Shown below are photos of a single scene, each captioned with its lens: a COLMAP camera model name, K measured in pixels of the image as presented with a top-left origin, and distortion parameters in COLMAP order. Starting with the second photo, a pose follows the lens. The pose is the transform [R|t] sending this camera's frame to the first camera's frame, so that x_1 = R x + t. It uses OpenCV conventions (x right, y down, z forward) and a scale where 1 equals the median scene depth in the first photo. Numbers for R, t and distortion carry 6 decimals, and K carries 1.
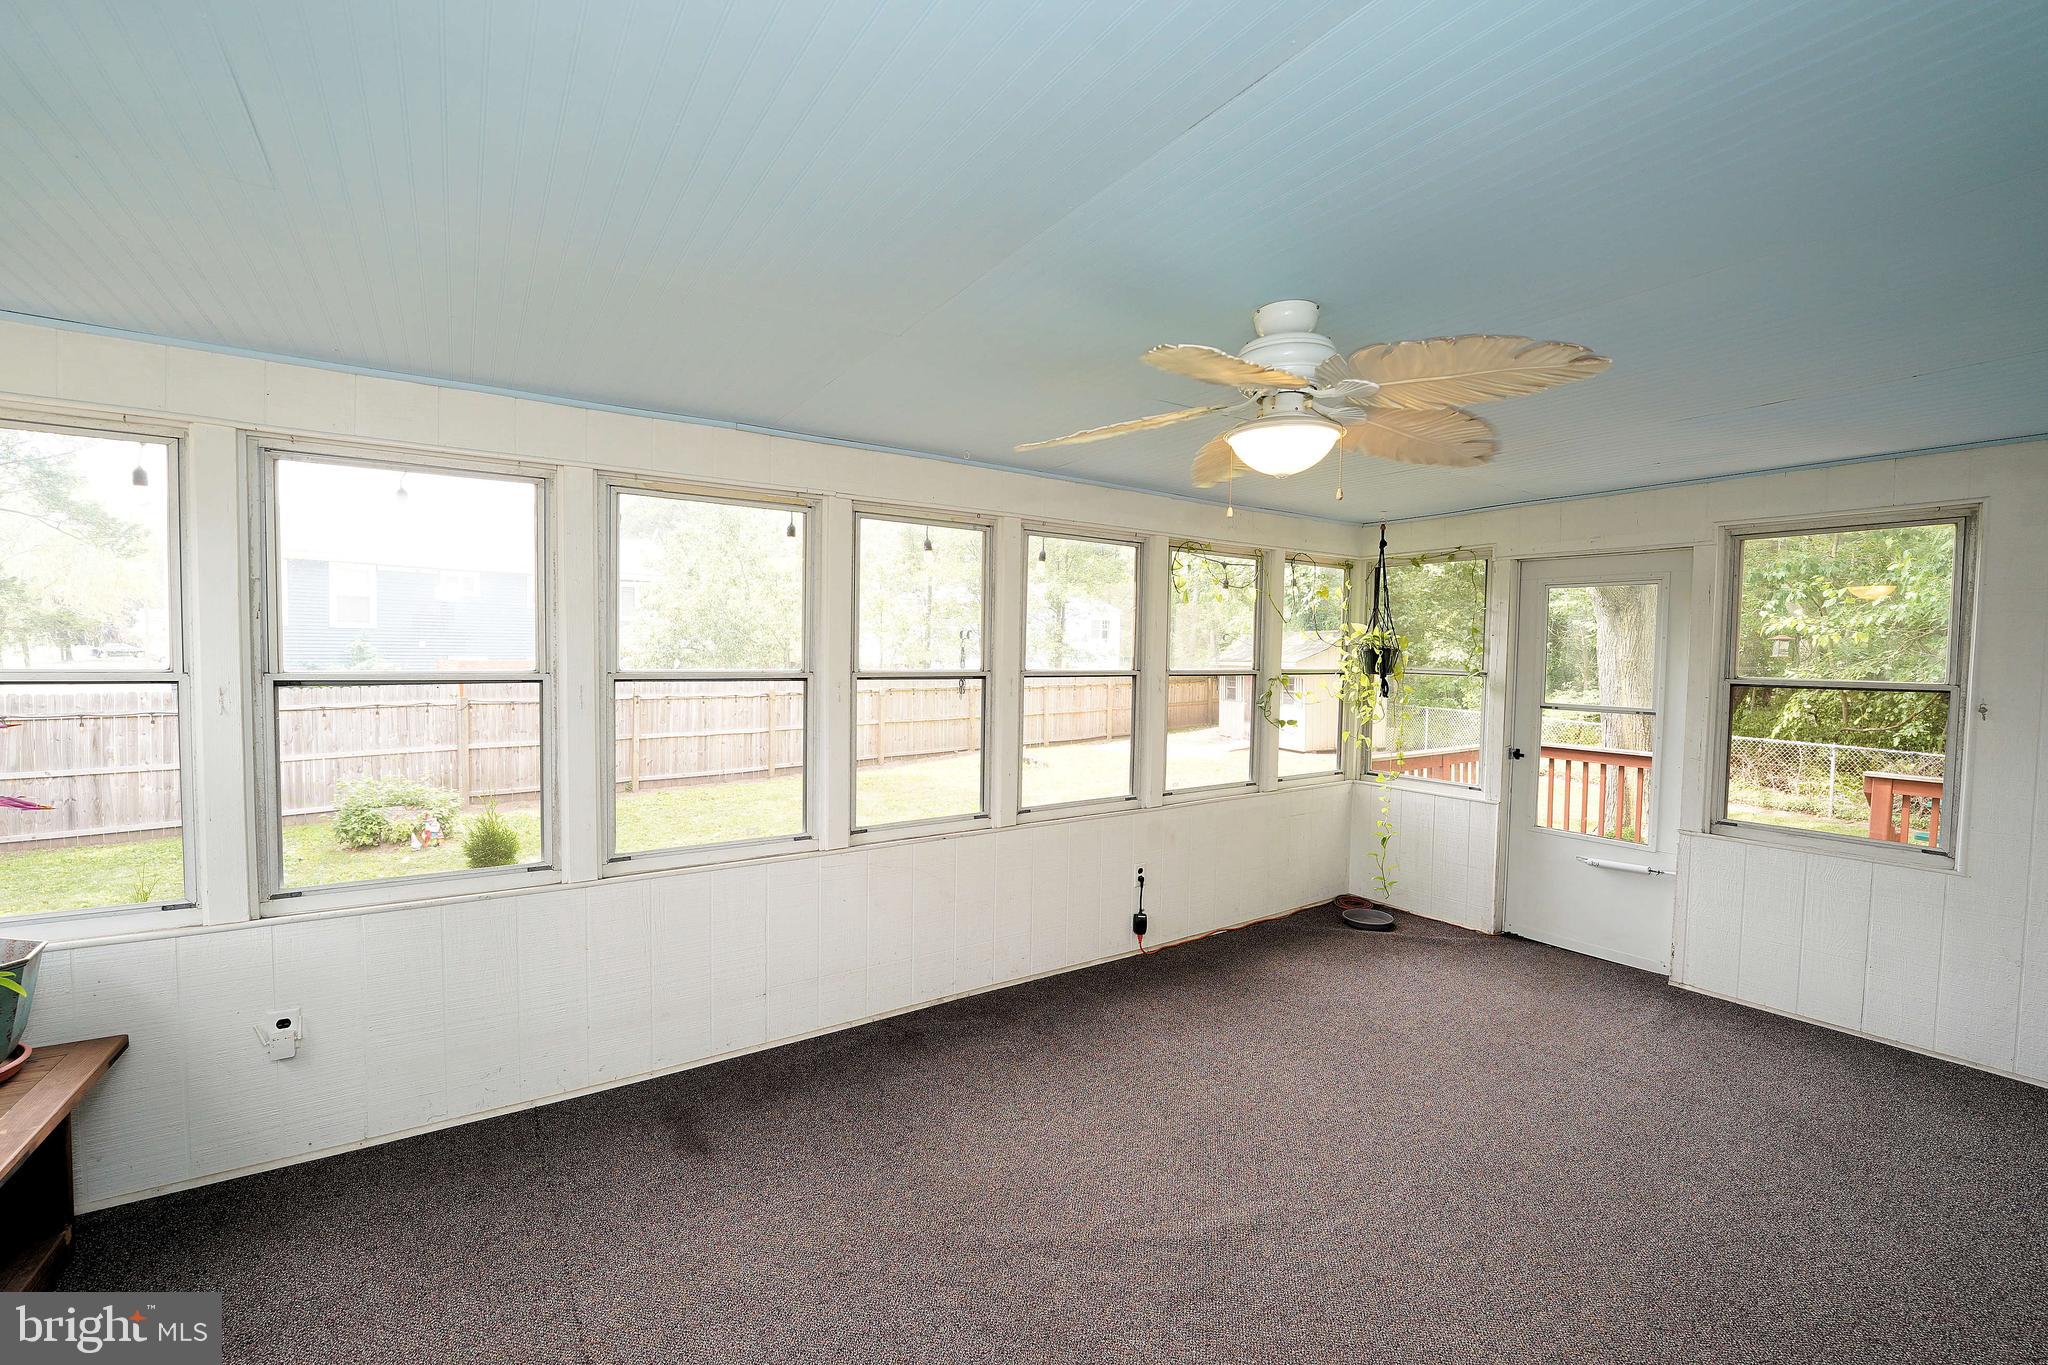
lens RADIAL K [[834.4, 0, 1024.0], [0, 834.4, 682.5], [0, 0, 1]] dist [-0.022047, 0.000196]
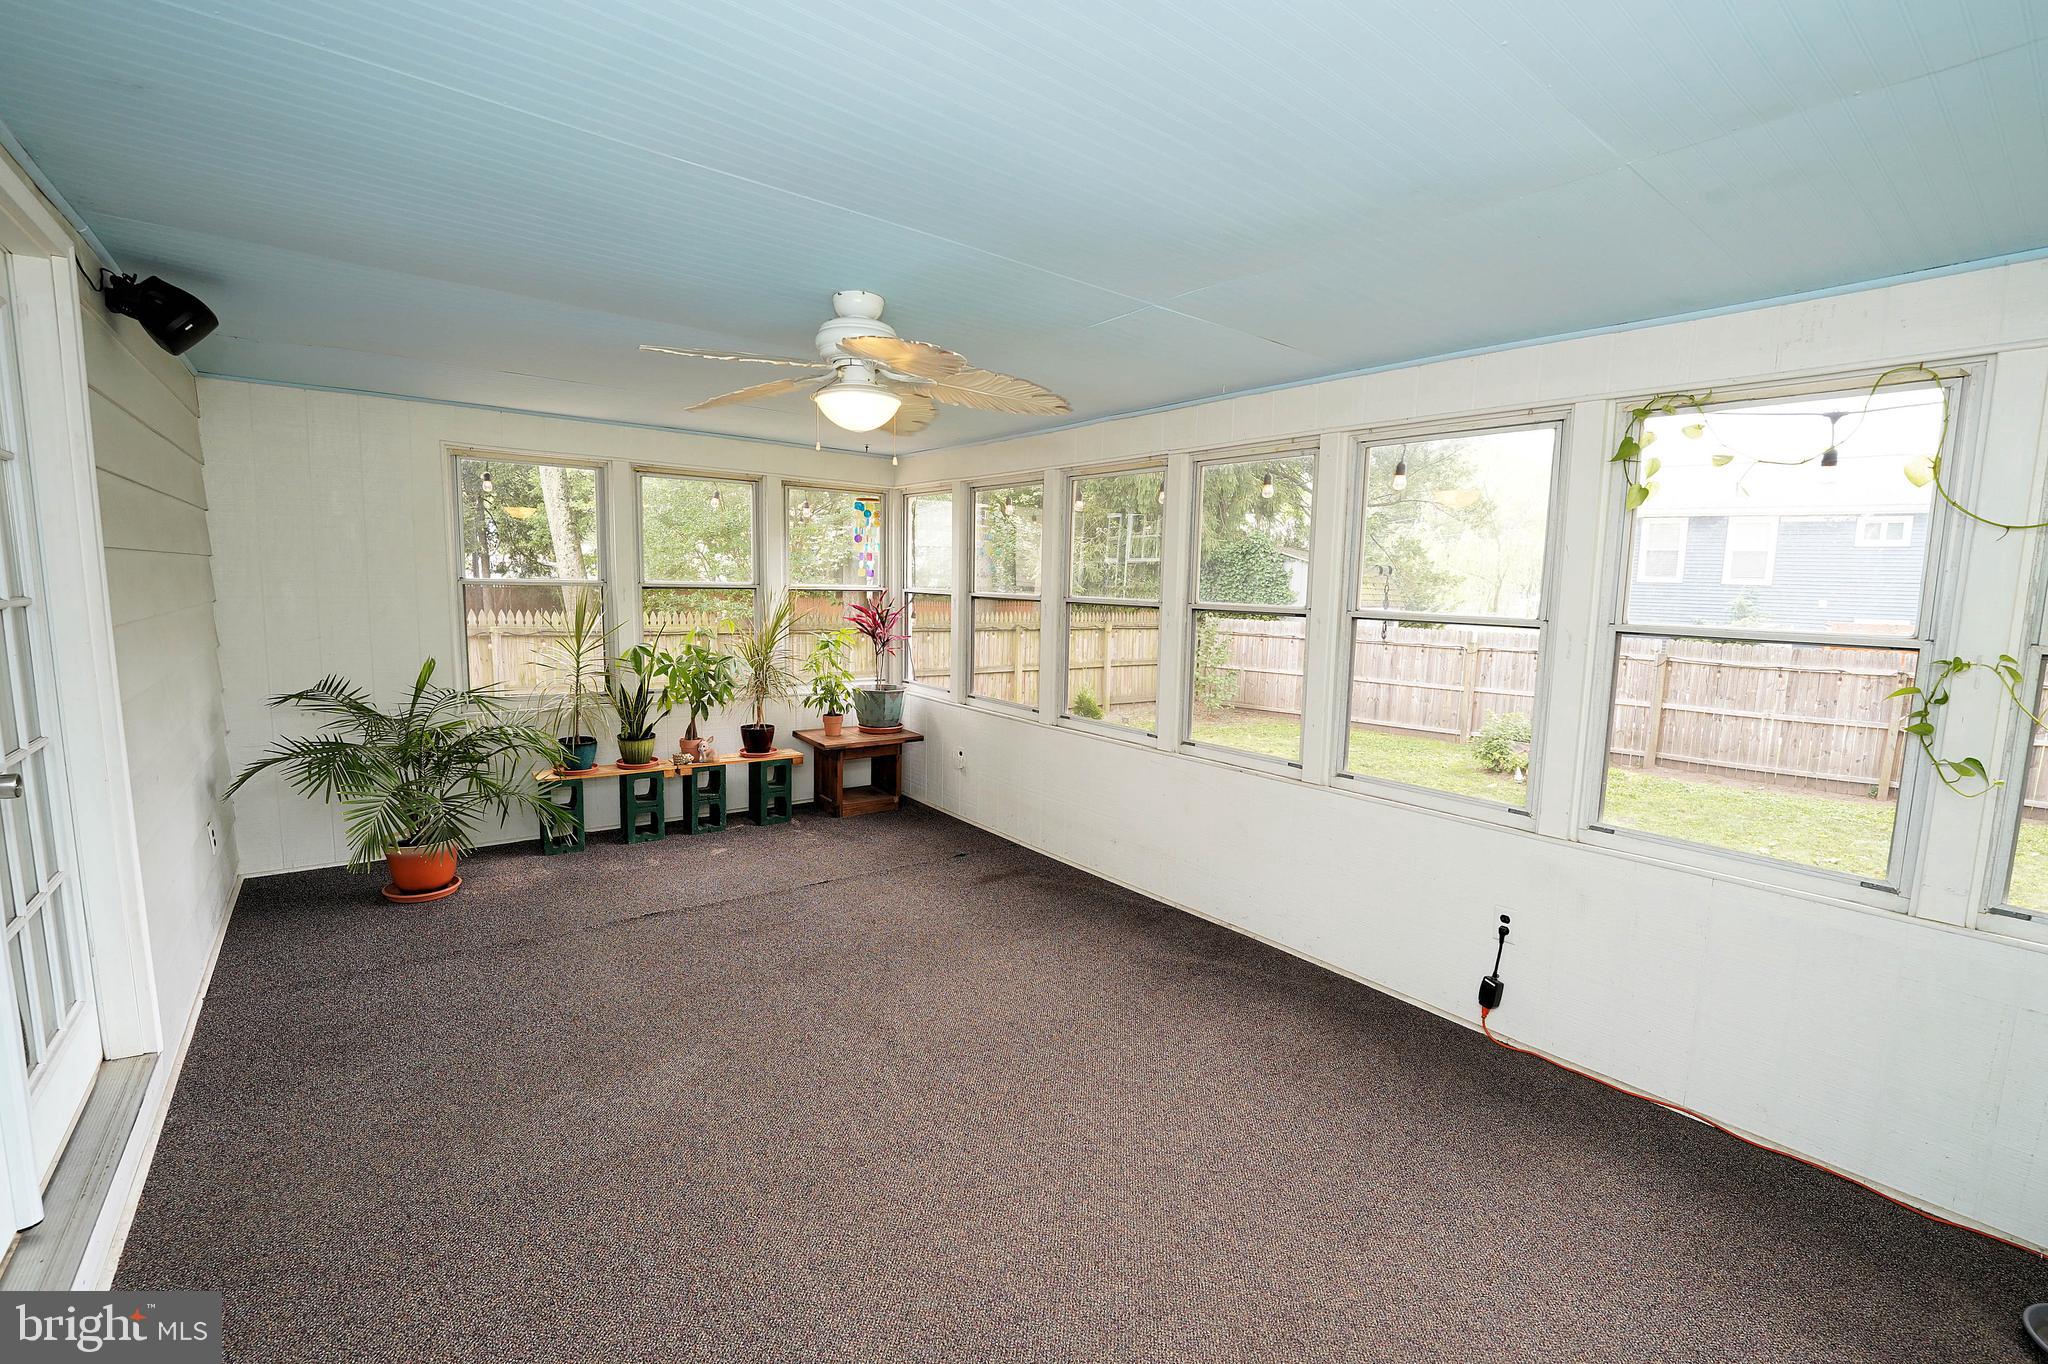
lens RADIAL K [[870.6, 0, 1019.3], [0, 870.6, 684.2], [0, 0, 1]] dist [-0.023200, -0.000419]
pose [[0.060563, 0.106086, -0.992511, 0.723434], [-0.061515, 0.992843, 0.102368, -0.008296], [0.996267, 0.054854, 0.066656, 0.509348]]
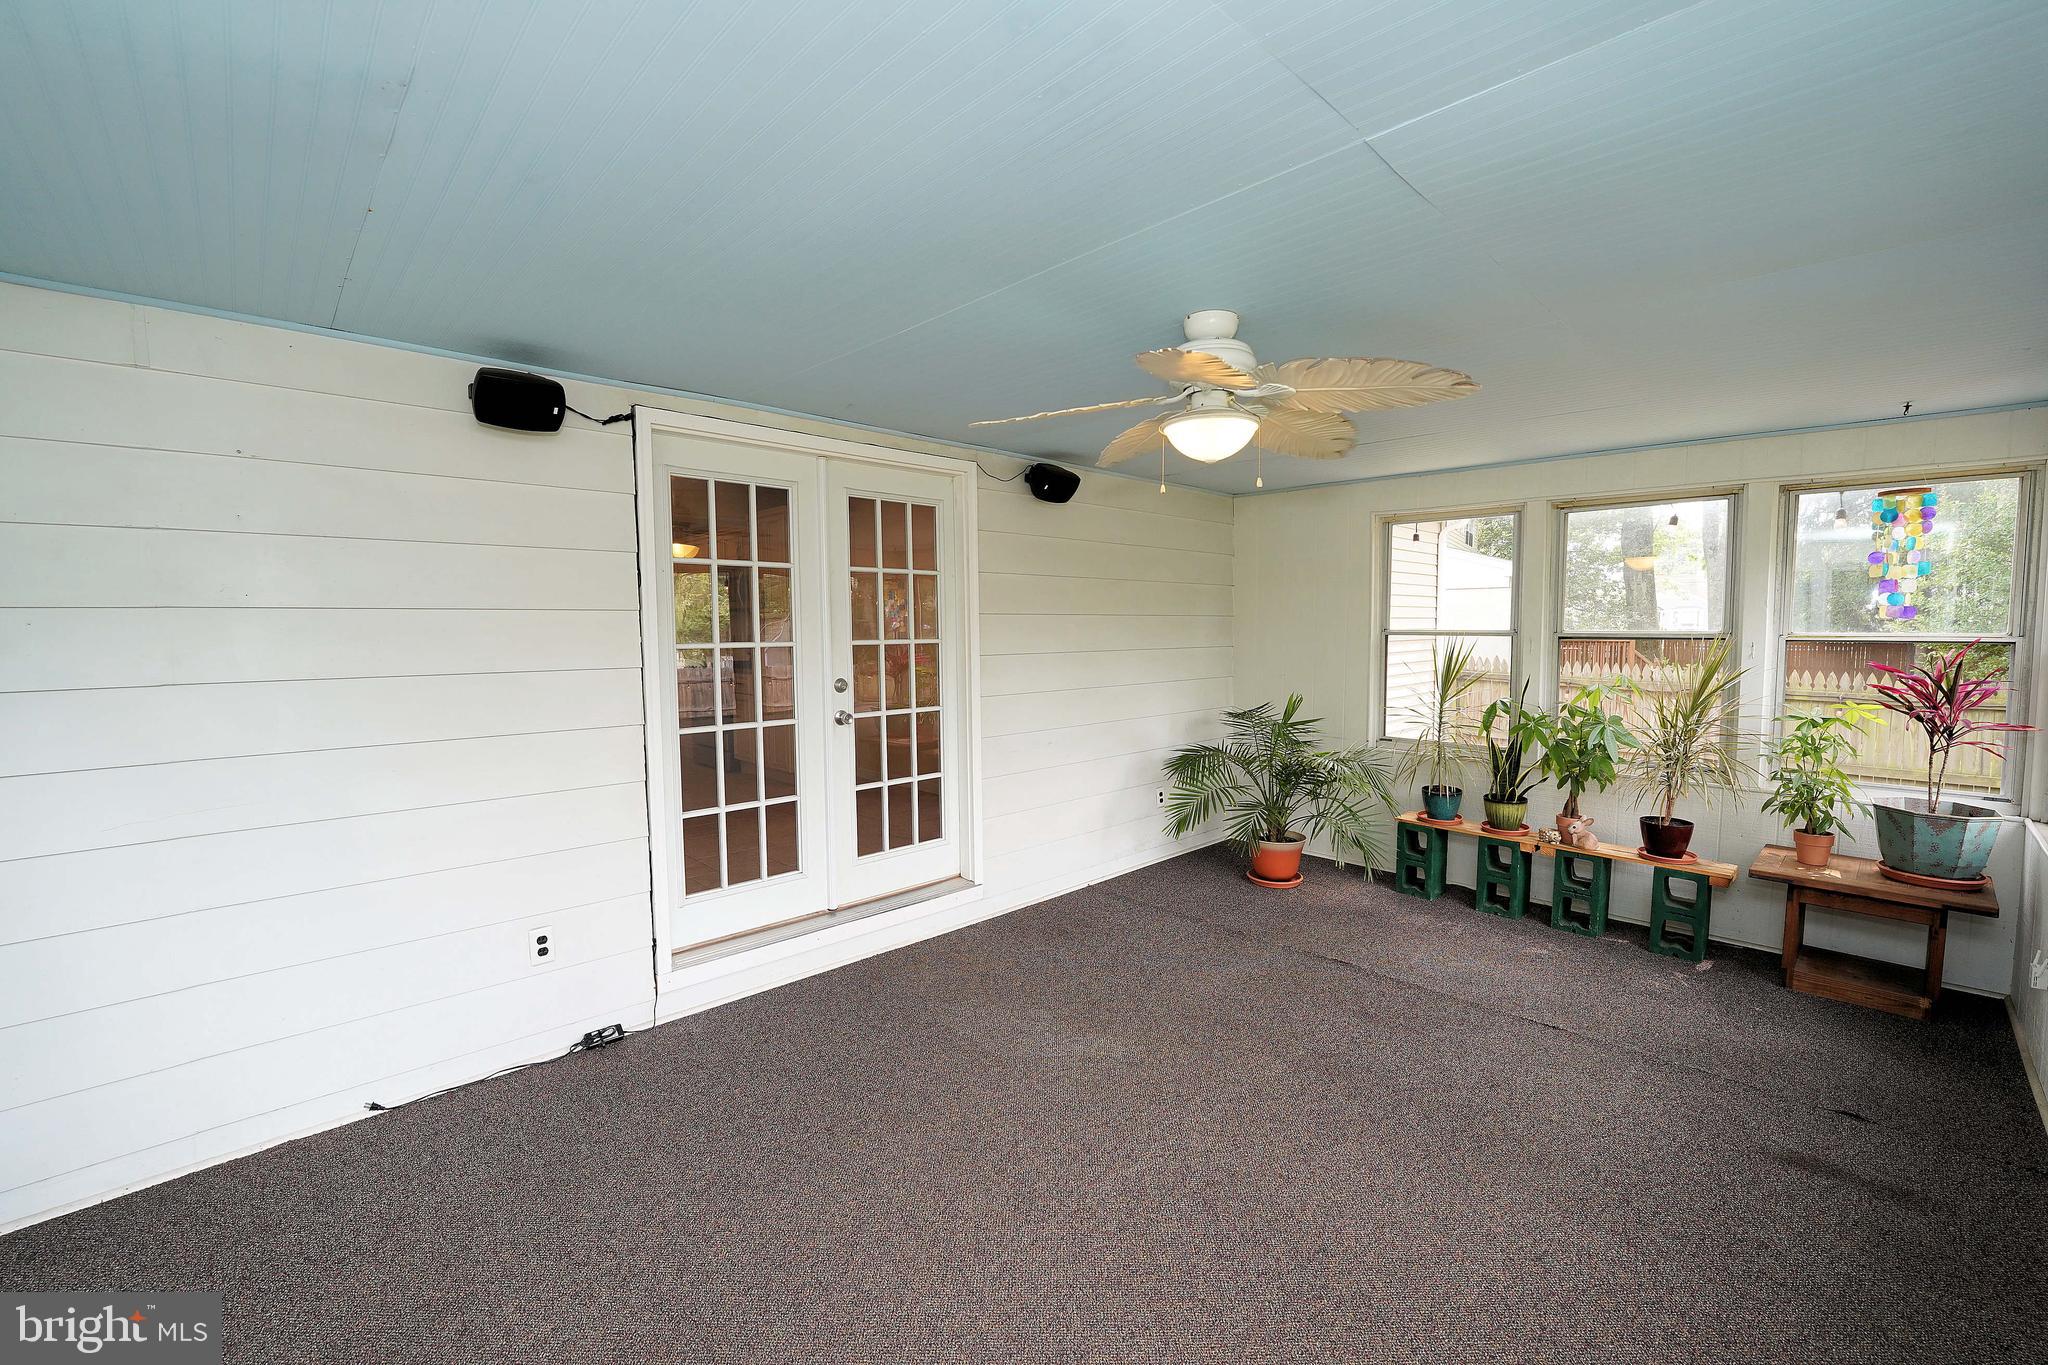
lens RADIAL K [[834.4, 0, 1024.0], [0, 834.4, 682.5], [0, 0, 1]] dist [-0.022047, 0.000196]
pose [[-0.983232, 0.003810, -0.182319, 0.342933], [-0.016730, 0.993681, 0.110986, -0.031452], [0.181590, 0.112175, -0.976955, 0.918443]]
